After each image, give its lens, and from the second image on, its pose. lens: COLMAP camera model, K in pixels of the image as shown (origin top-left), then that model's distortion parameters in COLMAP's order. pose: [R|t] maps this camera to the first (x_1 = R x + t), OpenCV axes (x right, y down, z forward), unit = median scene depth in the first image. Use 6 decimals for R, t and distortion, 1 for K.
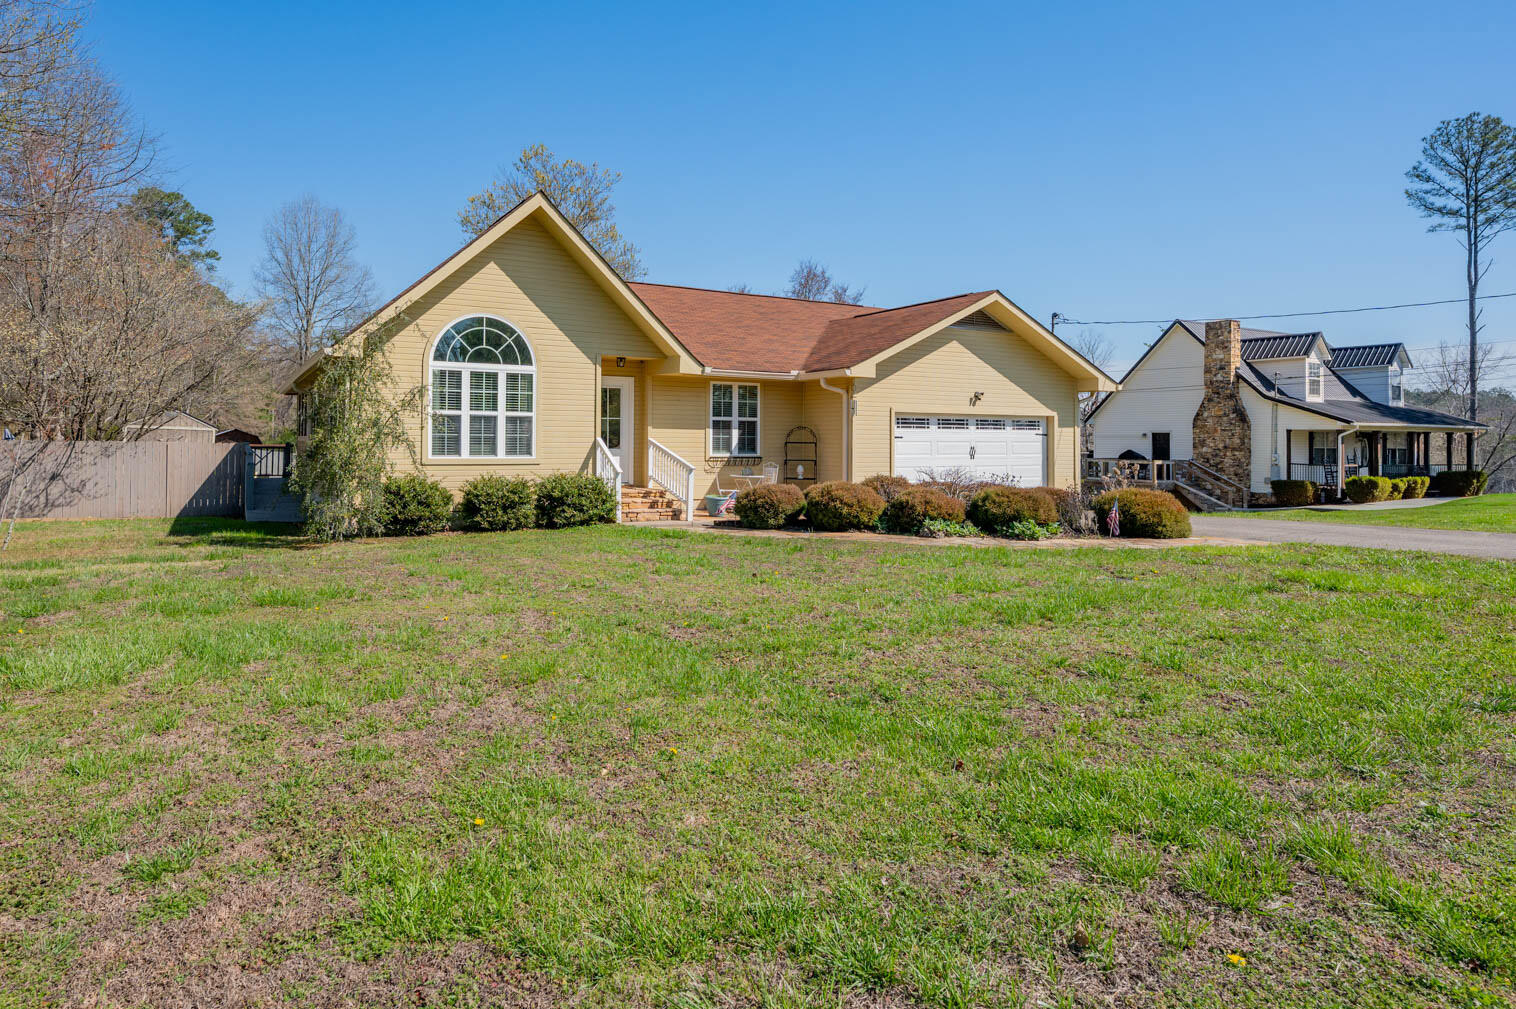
lens RADIAL K [[877.1, 0, 653.3], [0, 877.1, 409.2], [0, 0, 1]] dist [-0.001035, -0.000889]
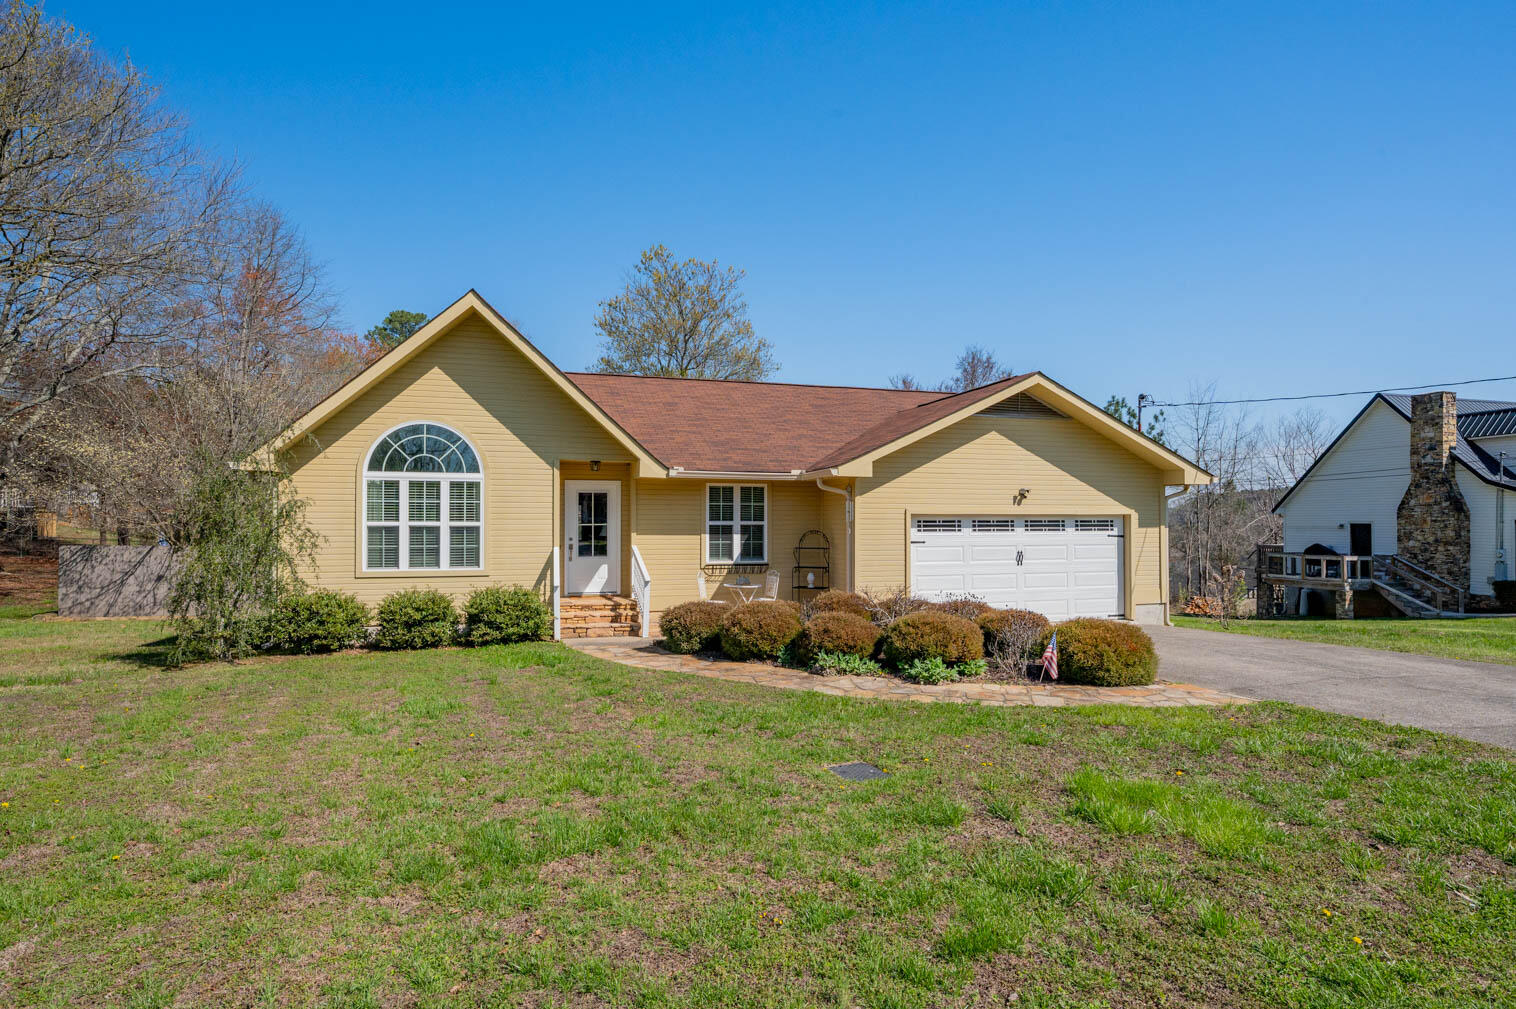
lens RADIAL K [[821.3, 0, 748.2], [0, 821.3, 498.1], [0, 0, 1]] dist [-0.000964, 0.000869]
pose [[0.980352, -0.013284, -0.196806, 0.355957], [0.013933, 0.999901, 0.001913, -0.021694], [0.196761, -0.004617, 0.980441, 0.191640]]
